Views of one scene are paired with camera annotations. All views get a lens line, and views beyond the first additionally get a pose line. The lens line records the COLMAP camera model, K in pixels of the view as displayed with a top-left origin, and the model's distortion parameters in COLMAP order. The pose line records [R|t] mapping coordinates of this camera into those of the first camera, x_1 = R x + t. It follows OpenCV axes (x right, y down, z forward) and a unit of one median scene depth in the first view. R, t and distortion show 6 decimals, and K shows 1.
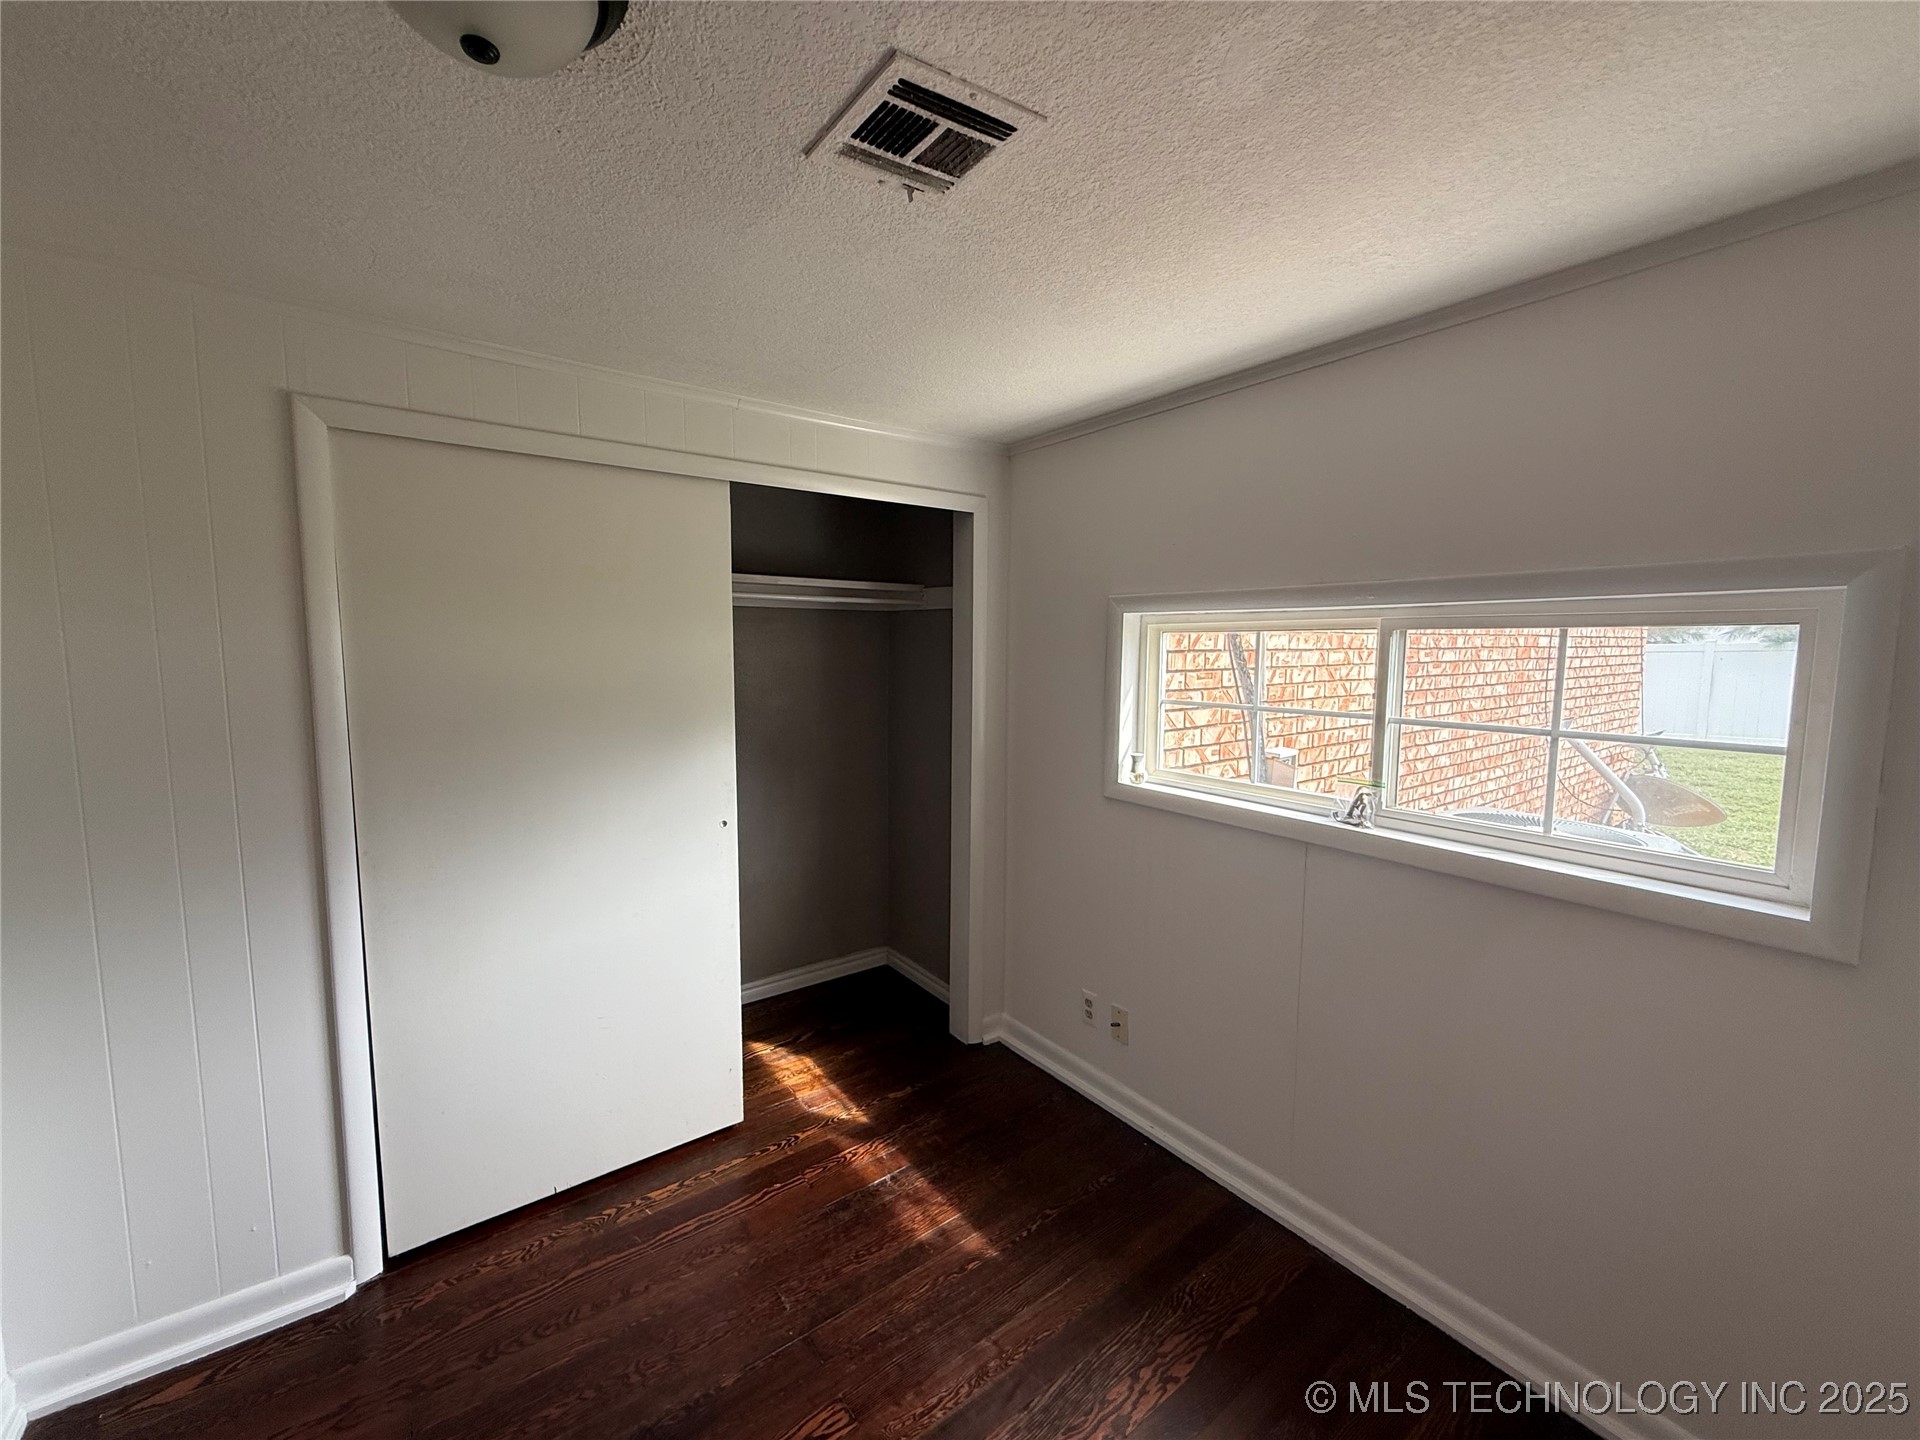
lens RADIAL K [[762.4, 0, 954.9], [0, 762.4, 719.9], [0, 0, 1]] dist [-0.003816, 0.002386]
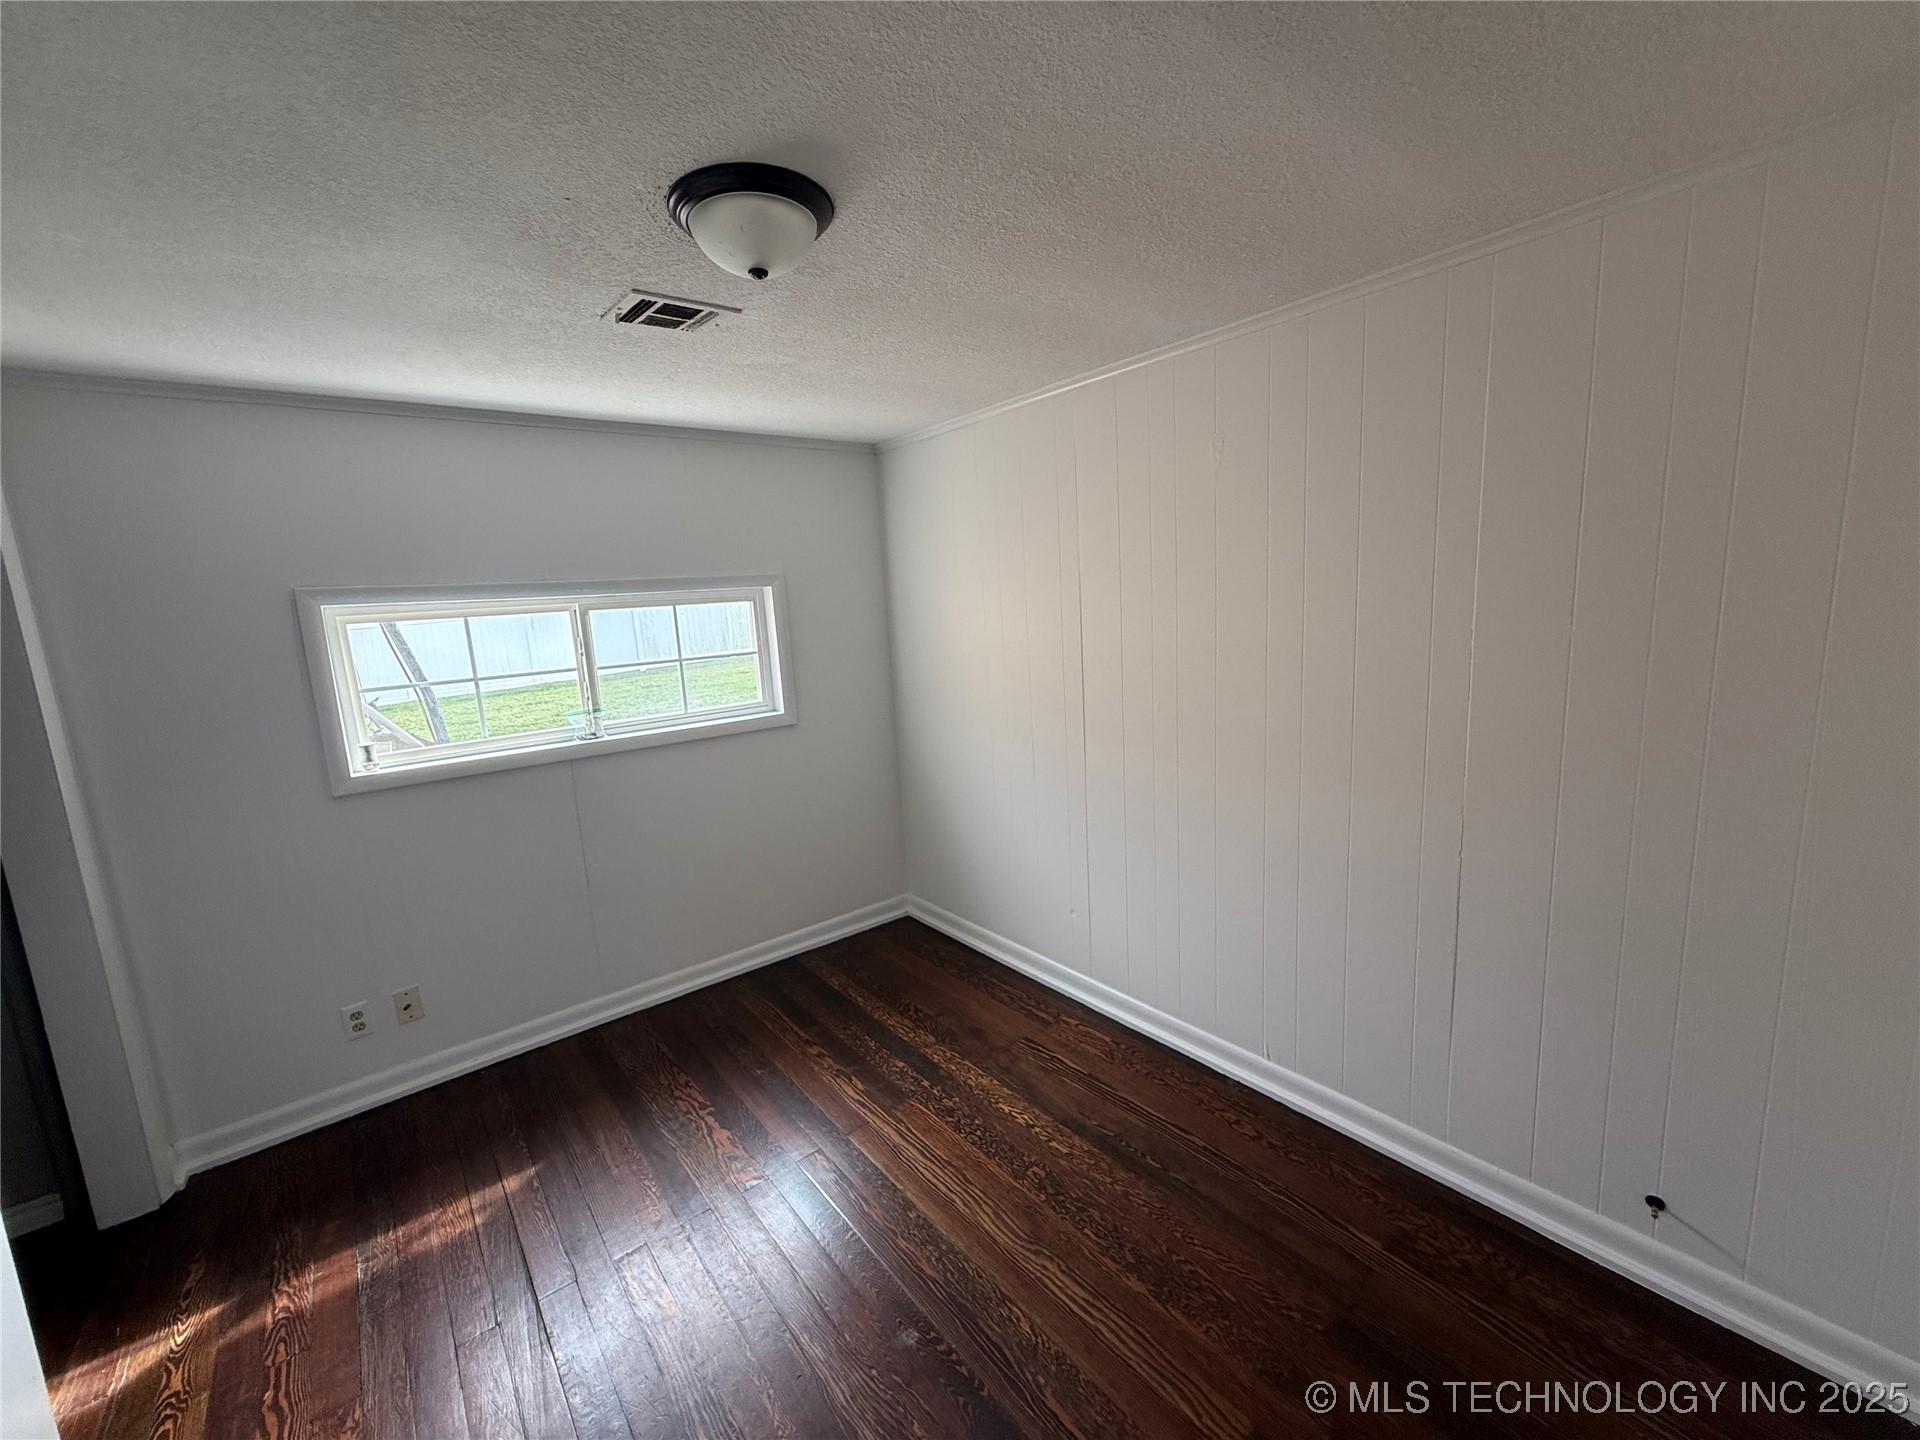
lens RADIAL K [[762.4, 0, 964.1], [0, 762.4, 720.3], [0, 0, 1]] dist [-0.003816, 0.002386]
pose [[-0.048792, -0.165154, 0.985060, -0.950474], [0.156671, 0.972761, 0.170852, -0.040763], [-0.986445, 0.162666, -0.021588, 0.272854]]
